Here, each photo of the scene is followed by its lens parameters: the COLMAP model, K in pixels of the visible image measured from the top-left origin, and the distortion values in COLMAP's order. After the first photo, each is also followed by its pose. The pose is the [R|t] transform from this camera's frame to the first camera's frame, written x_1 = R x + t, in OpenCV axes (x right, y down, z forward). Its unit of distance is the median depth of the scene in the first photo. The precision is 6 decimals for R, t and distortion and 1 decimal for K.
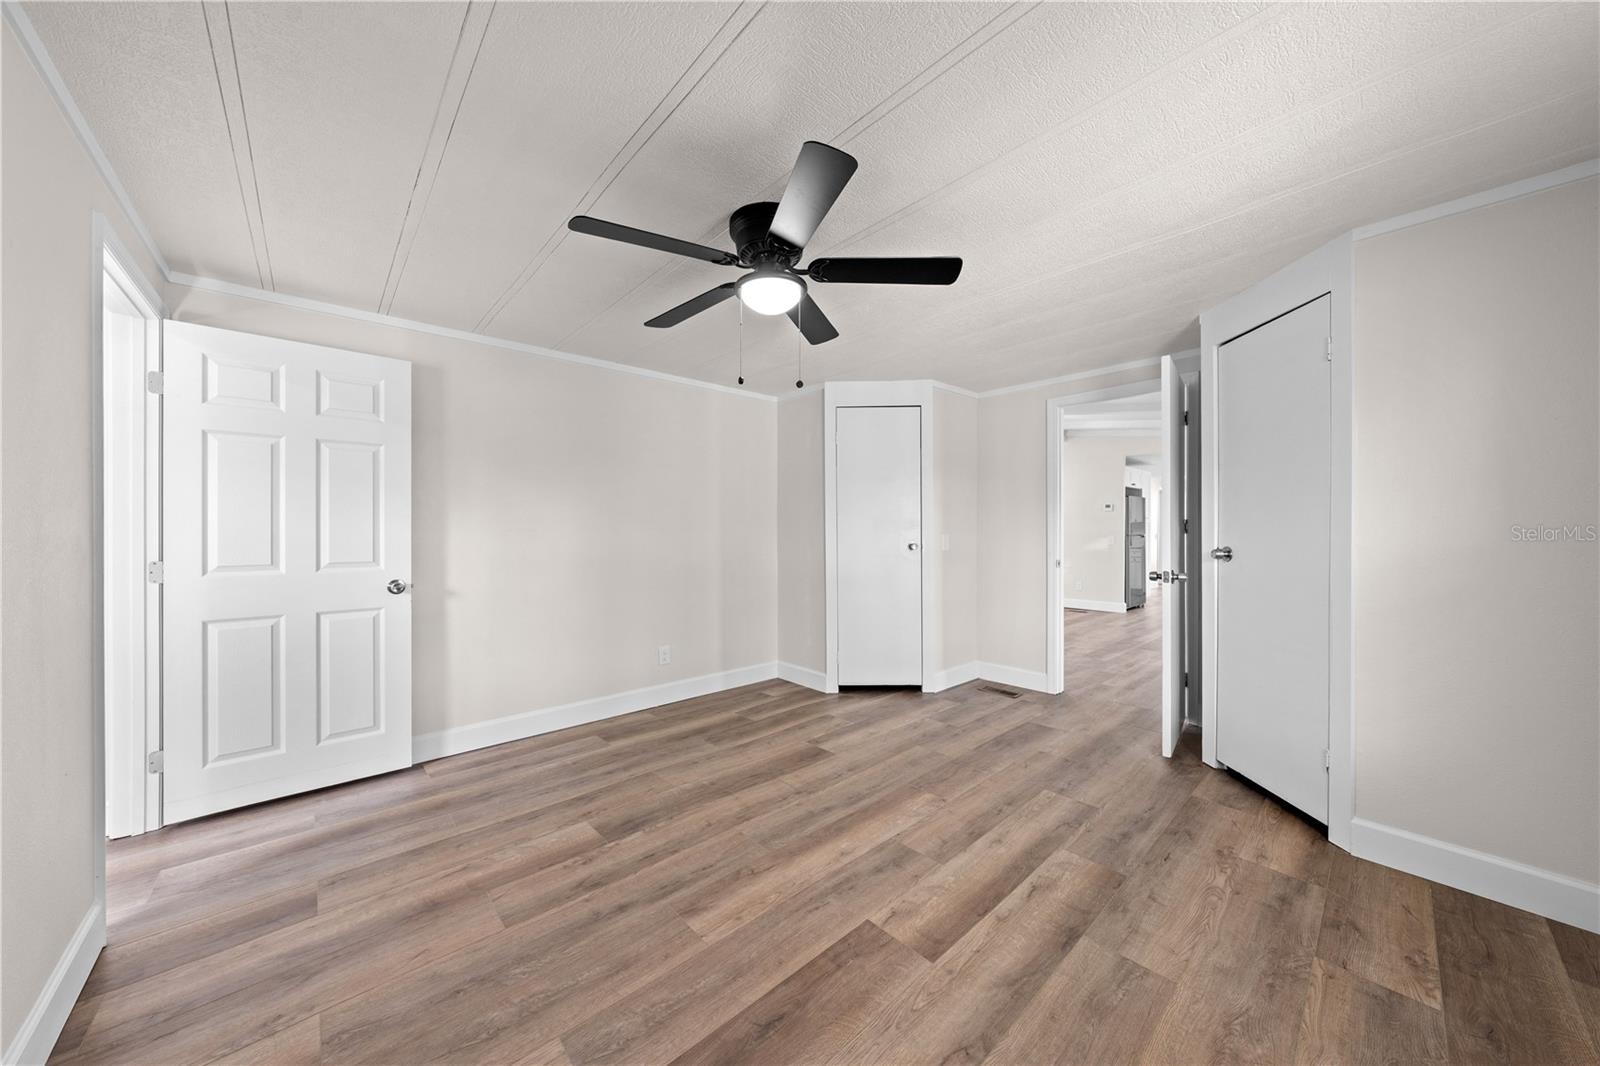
lens RADIAL K [[540.7, 0, 802.4], [0, 540.7, 529.0], [0, 0, 1]] dist [-0.001755, -0.000217]
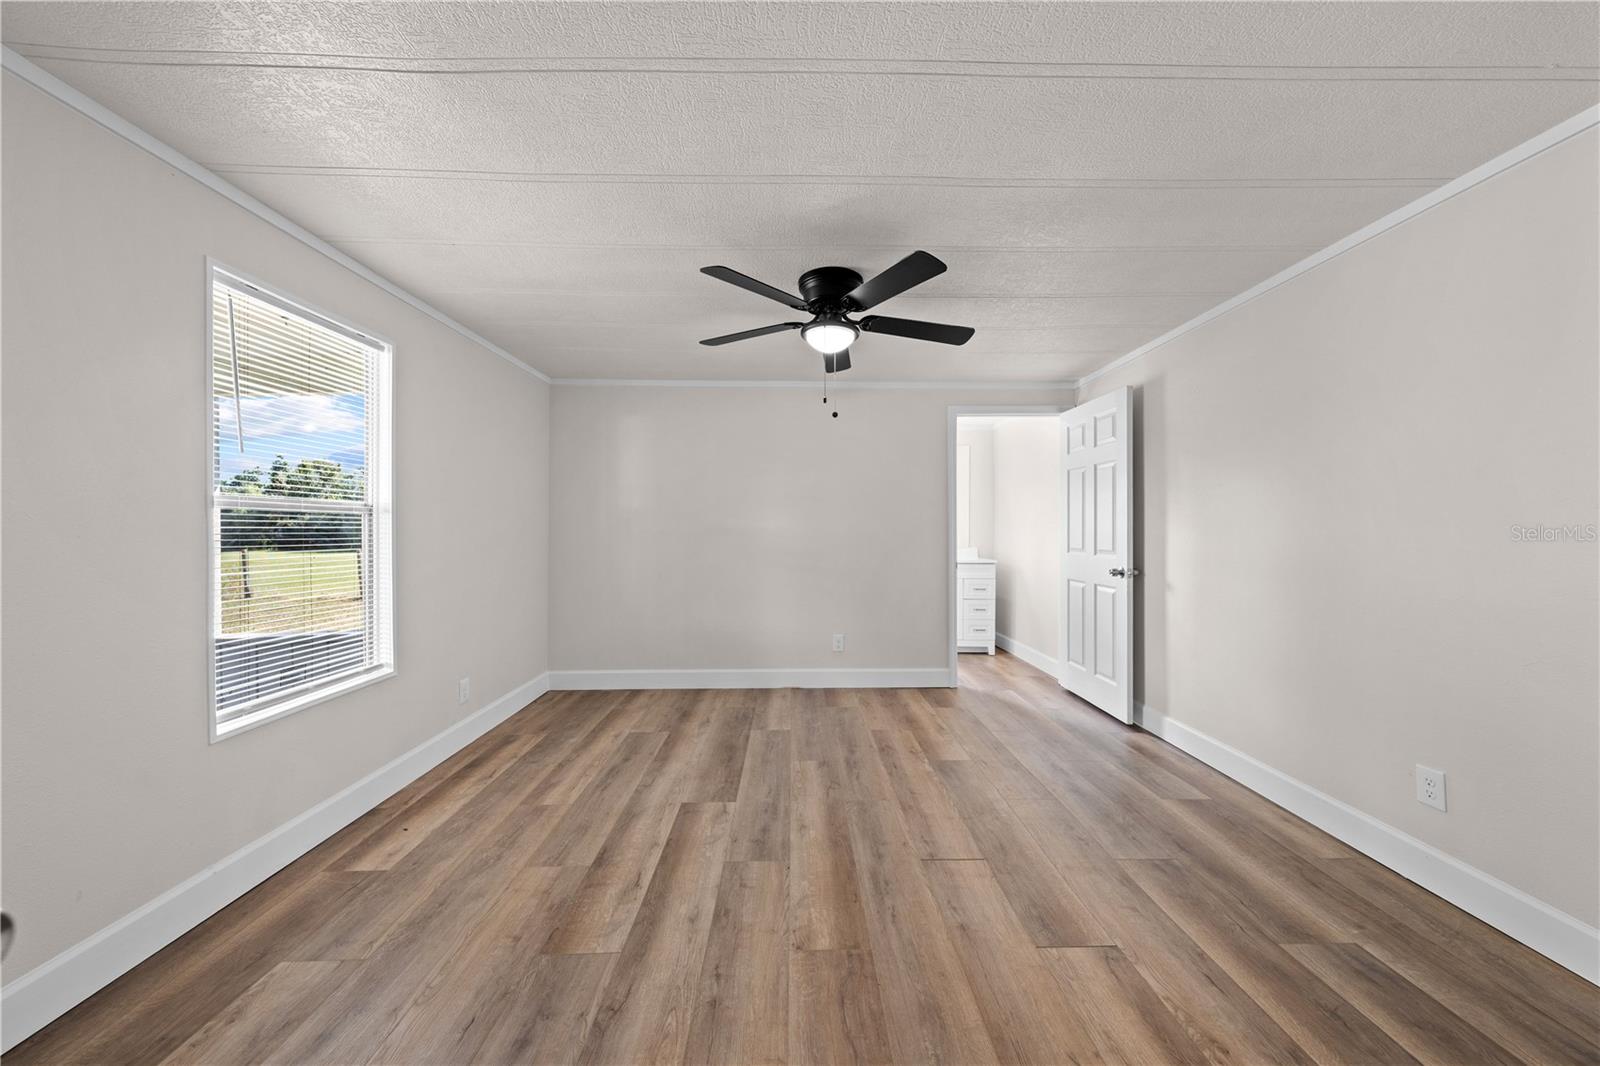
lens RADIAL K [[540.7, 0, 802.4], [0, 540.7, 529.0], [0, 0, 1]] dist [-0.001755, -0.000217]
pose [[-0.658592, 0.001568, -0.752498, 0.904506], [0.004442, 0.999989, -0.001803, 0.010420], [0.752487, -0.004530, -0.658592, 1.747283]]
